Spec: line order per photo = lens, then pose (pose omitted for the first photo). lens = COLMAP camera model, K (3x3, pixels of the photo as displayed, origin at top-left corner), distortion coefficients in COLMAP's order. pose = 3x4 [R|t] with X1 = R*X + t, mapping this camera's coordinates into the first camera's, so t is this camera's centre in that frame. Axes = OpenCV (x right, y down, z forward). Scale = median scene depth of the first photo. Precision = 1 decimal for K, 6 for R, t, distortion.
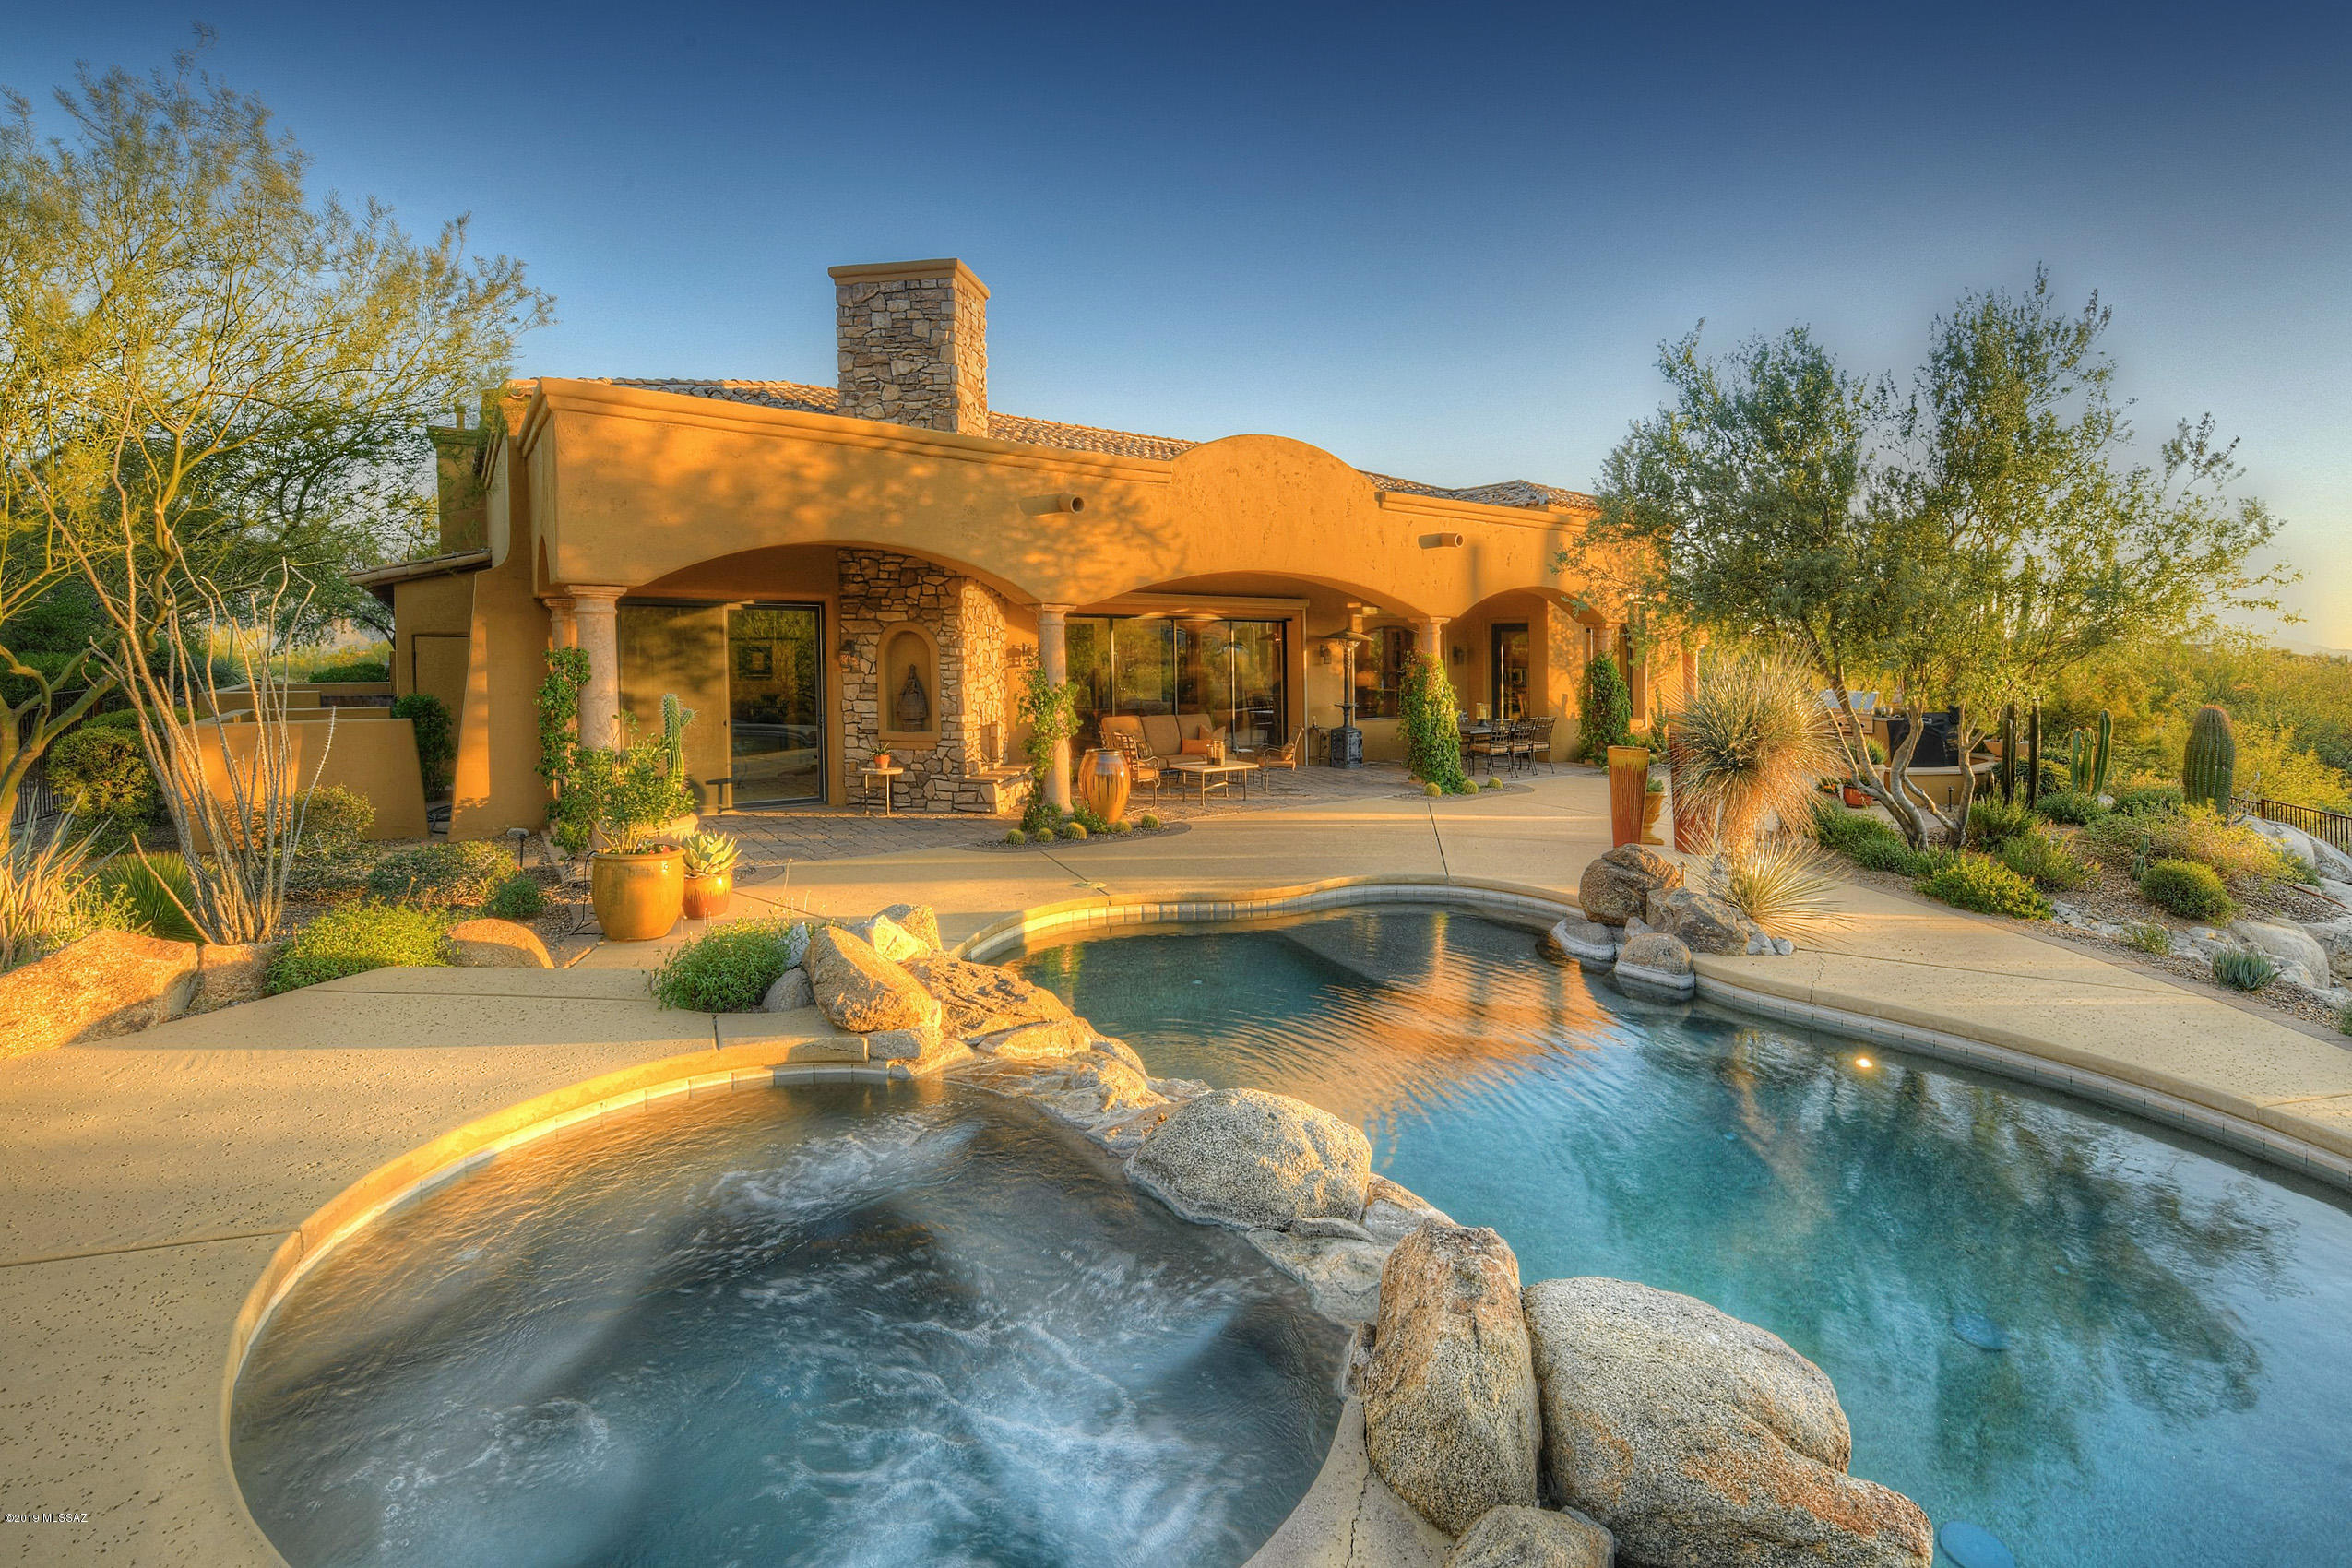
lens RADIAL K [[1028.8, 0, 1208.5], [0, 1028.8, 693.4], [0, 0, 1]] dist [-0.012373, -0.000602]
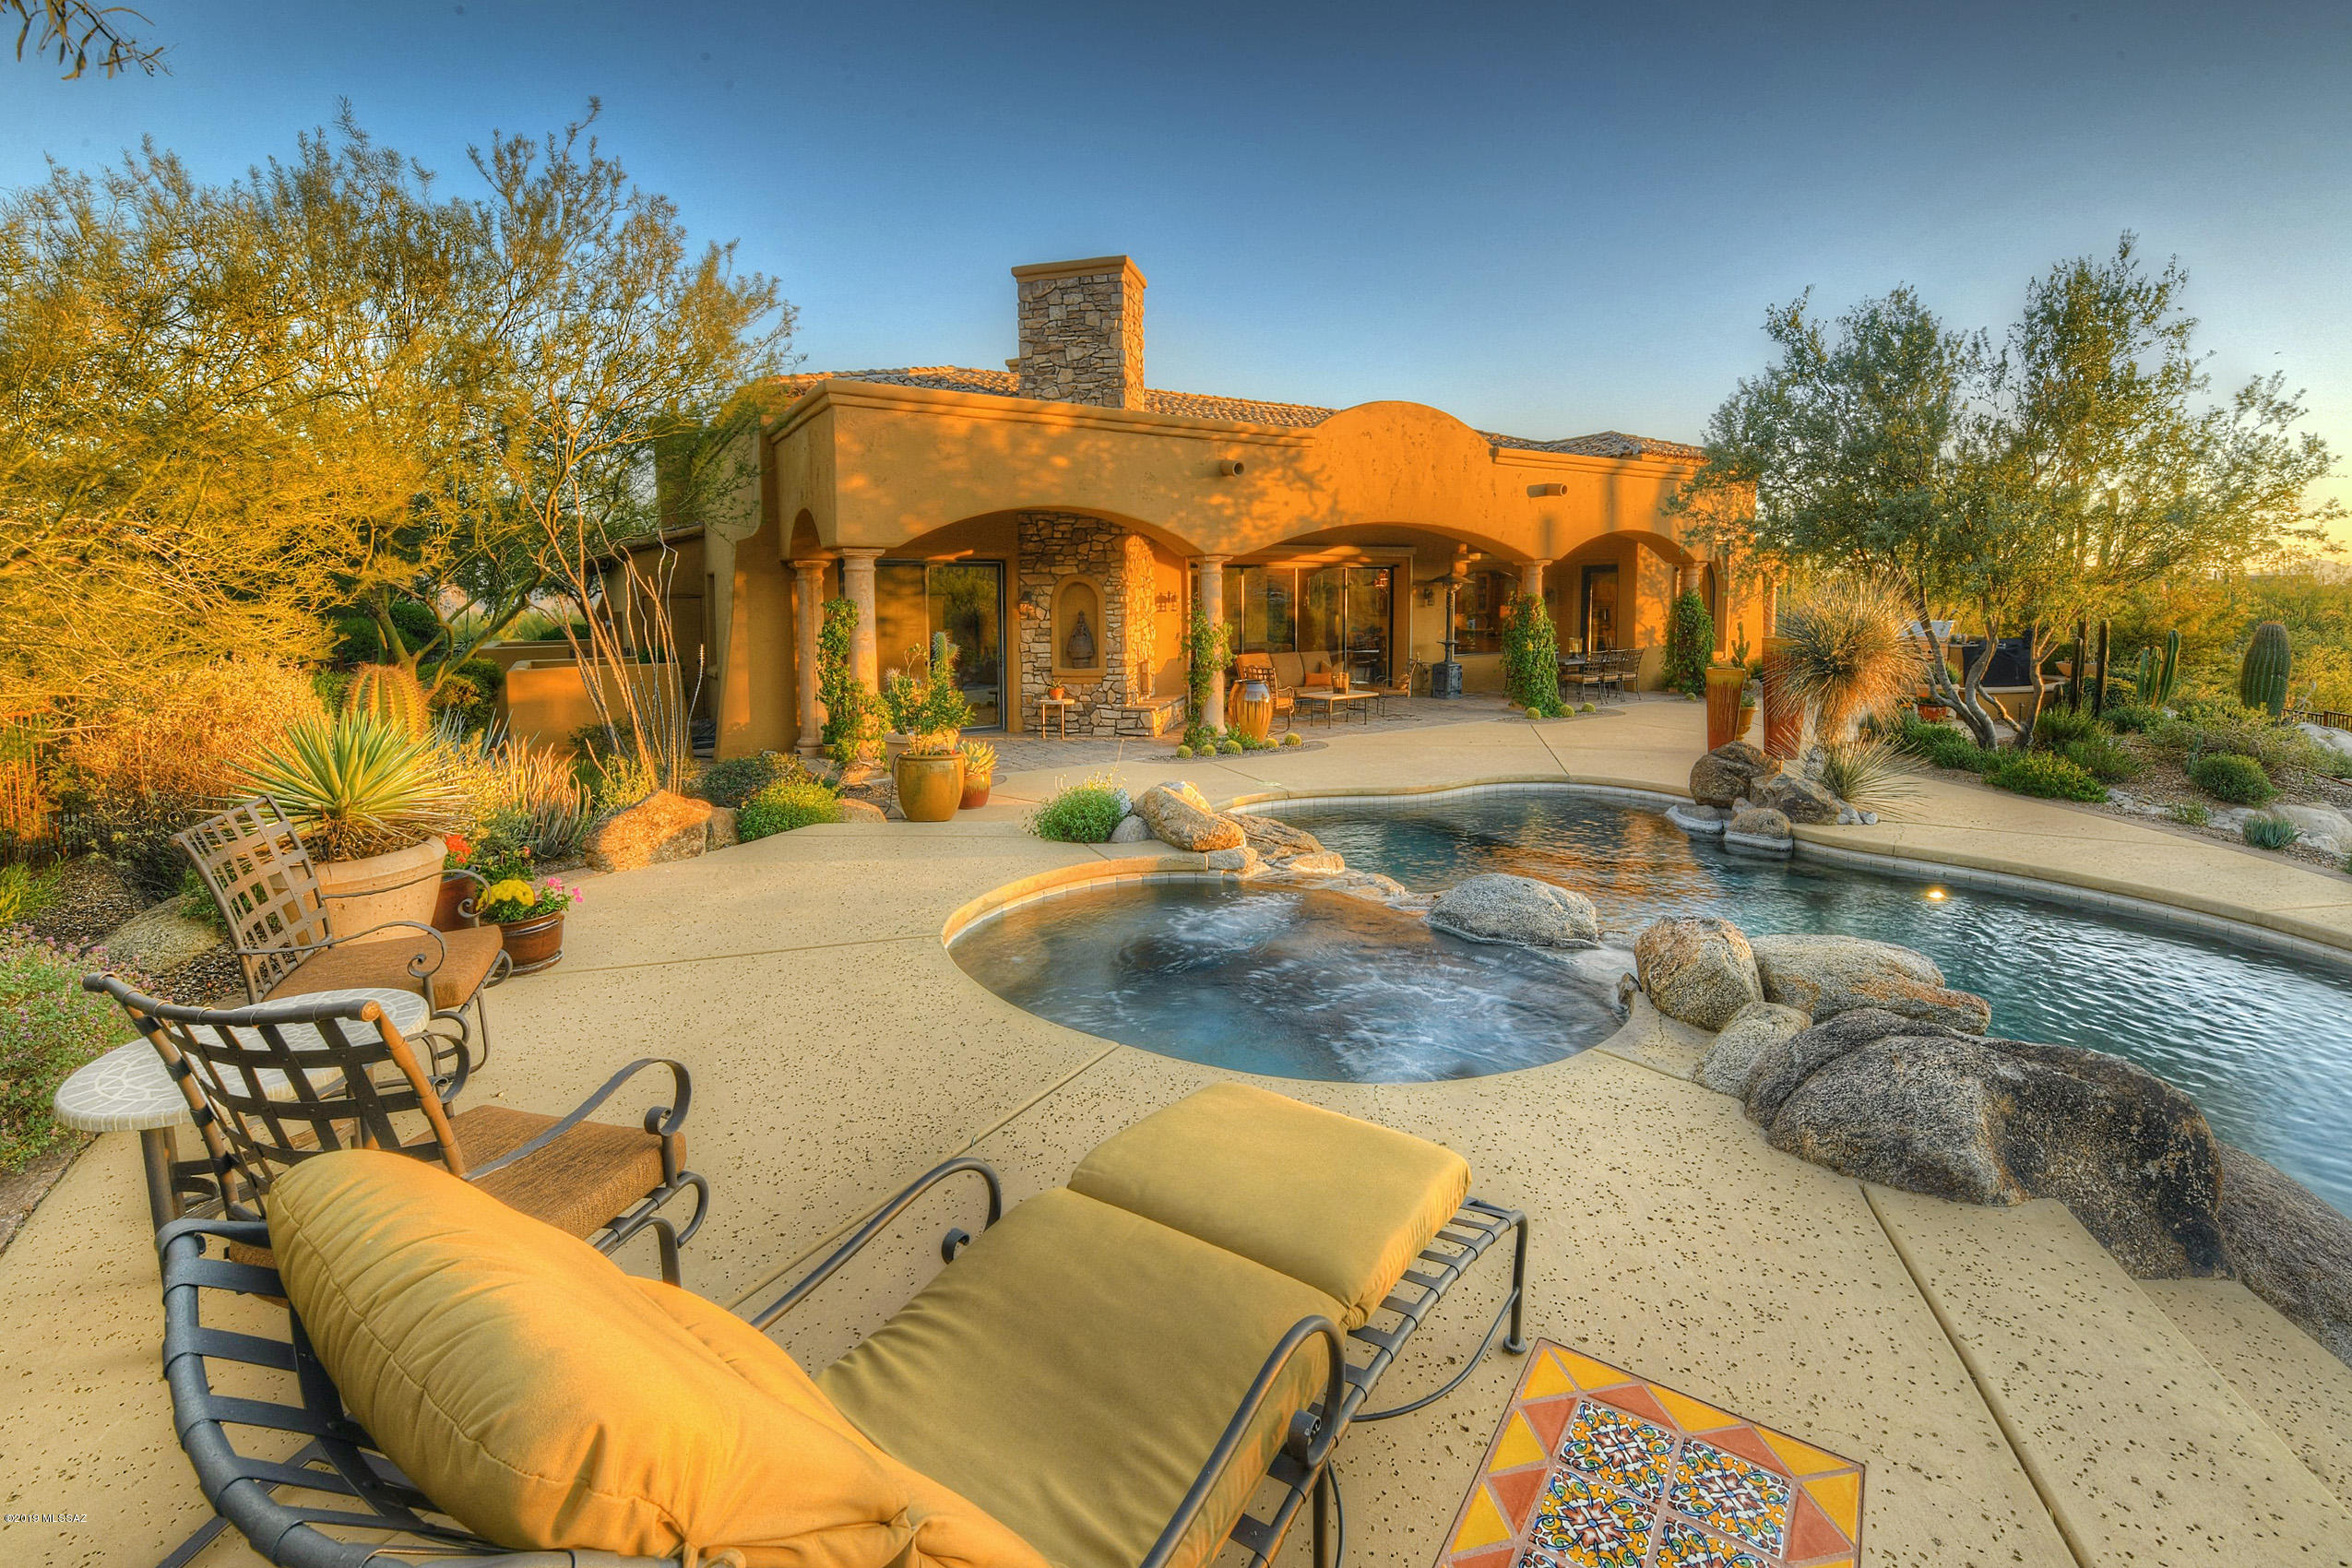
lens RADIAL K [[971.2, 0, 1177.4], [0, 971.2, 729.1], [0, 0, 1]] dist [-0.015737, -0.000601]
pose [[0.995404, -0.008016, -0.095432, -0.084298], [0.016235, 0.996191, 0.085670, 0.015015], [0.094382, -0.086826, 0.991743, -0.118280]]
